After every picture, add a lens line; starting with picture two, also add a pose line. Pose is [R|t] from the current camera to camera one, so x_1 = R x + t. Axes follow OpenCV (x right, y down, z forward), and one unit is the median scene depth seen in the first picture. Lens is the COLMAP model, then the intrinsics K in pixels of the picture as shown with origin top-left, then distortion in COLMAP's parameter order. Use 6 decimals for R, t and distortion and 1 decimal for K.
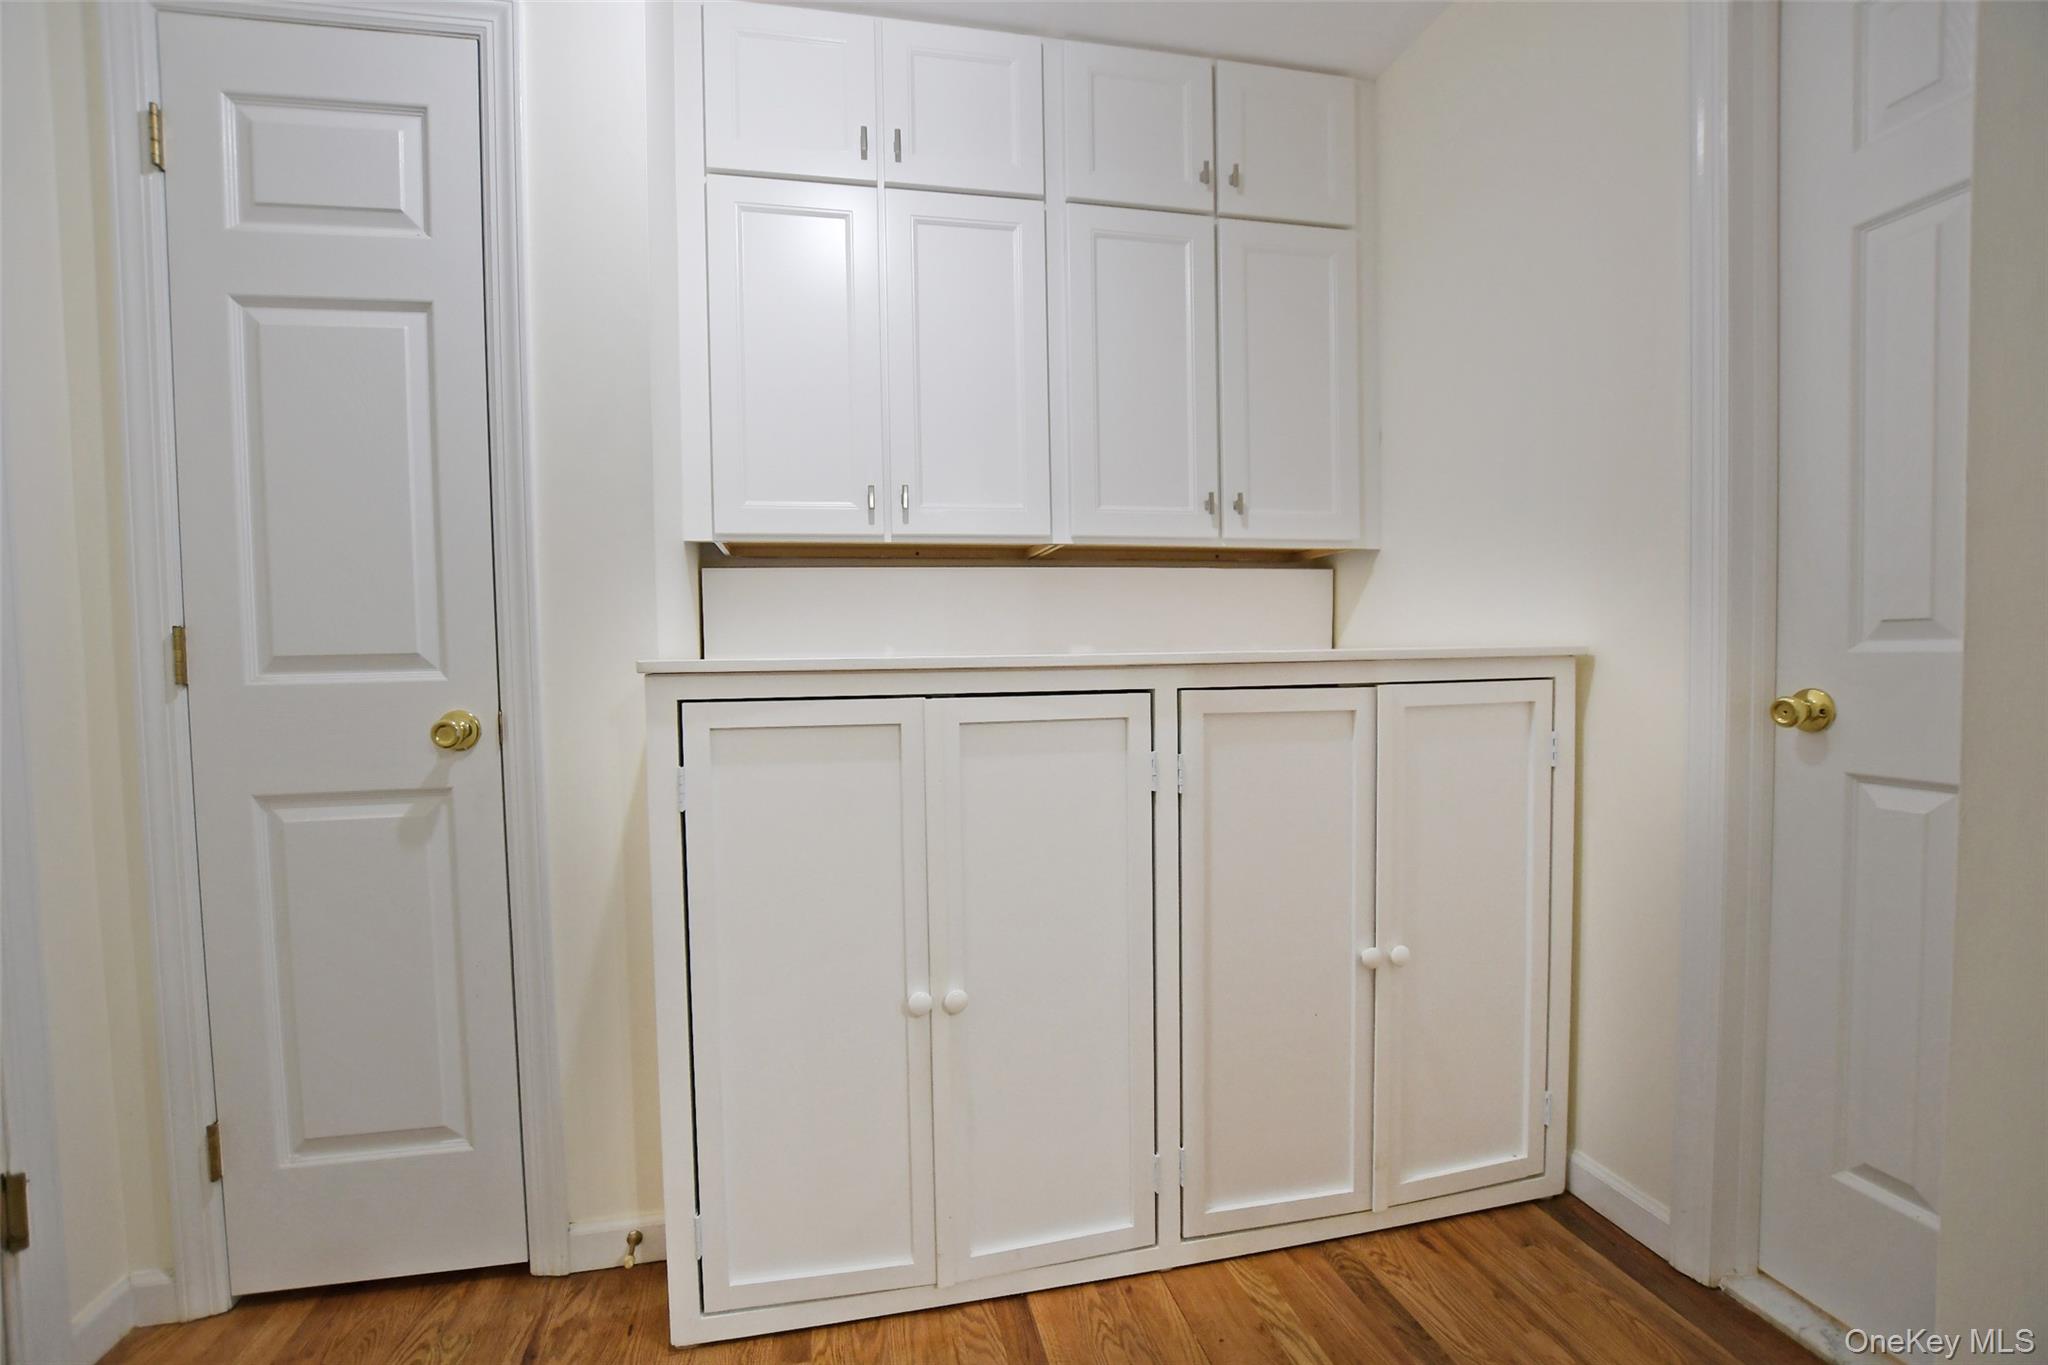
lens RADIAL K [[915.3, 0, 1023.1], [0, 915.3, 690.6], [0, 0, 1]] dist [-0.025960, 0.006642]
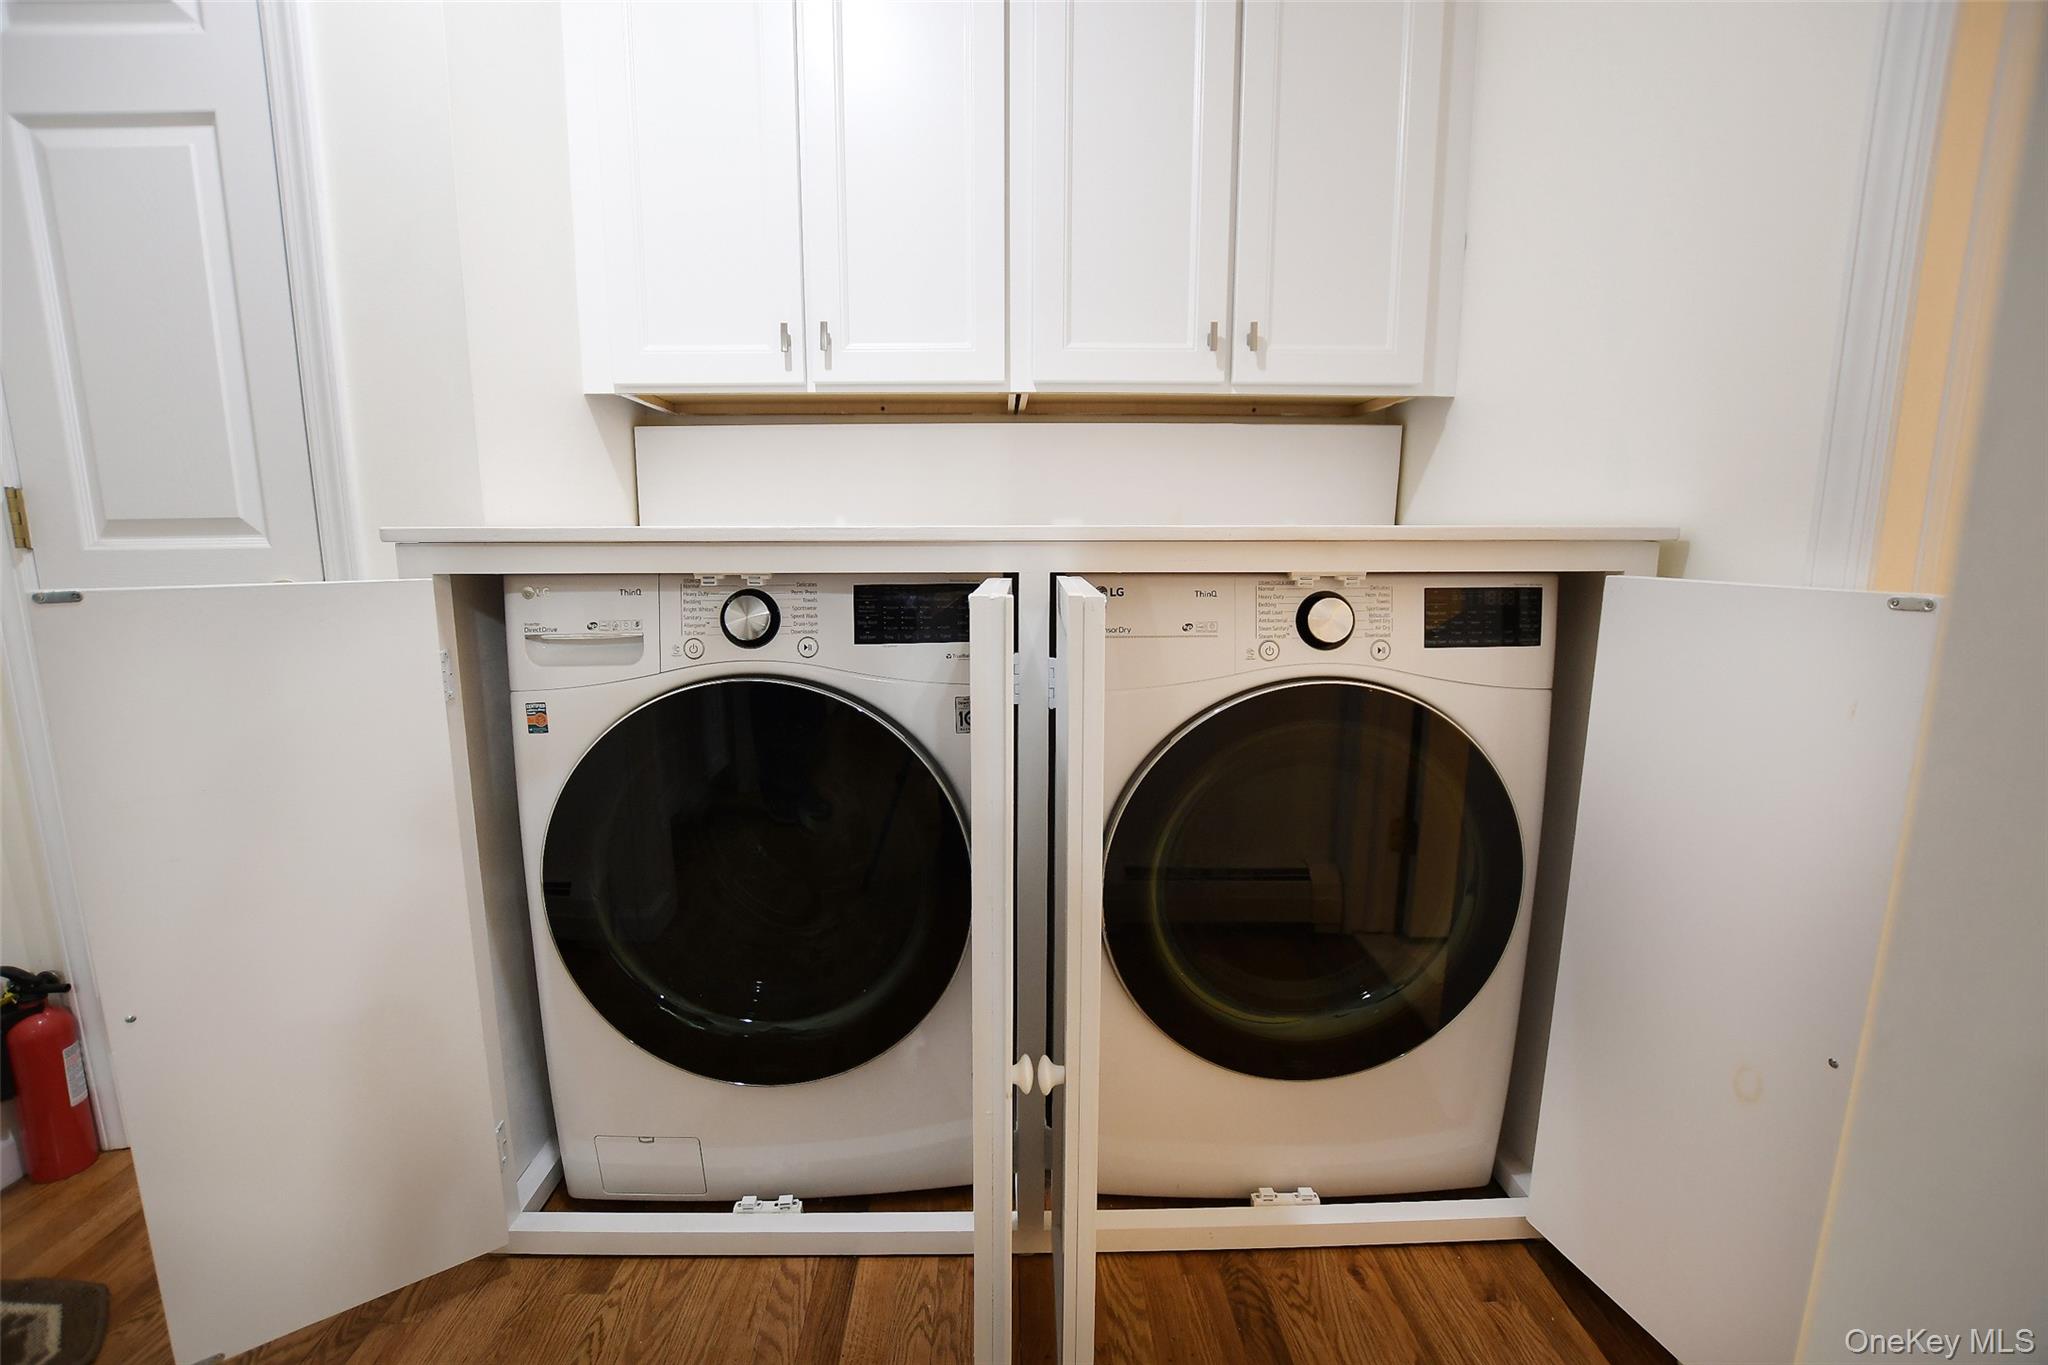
lens RADIAL K [[915.3, 0, 1023.1], [0, 915.3, 690.6], [0, 0, 1]] dist [-0.025960, 0.006642]
pose [[0.979141, 0.049710, -0.197006, 0.273036], [-0.022557, 0.990211, 0.137747, -0.009930], [0.201924, -0.130430, 0.970677, 0.212017]]
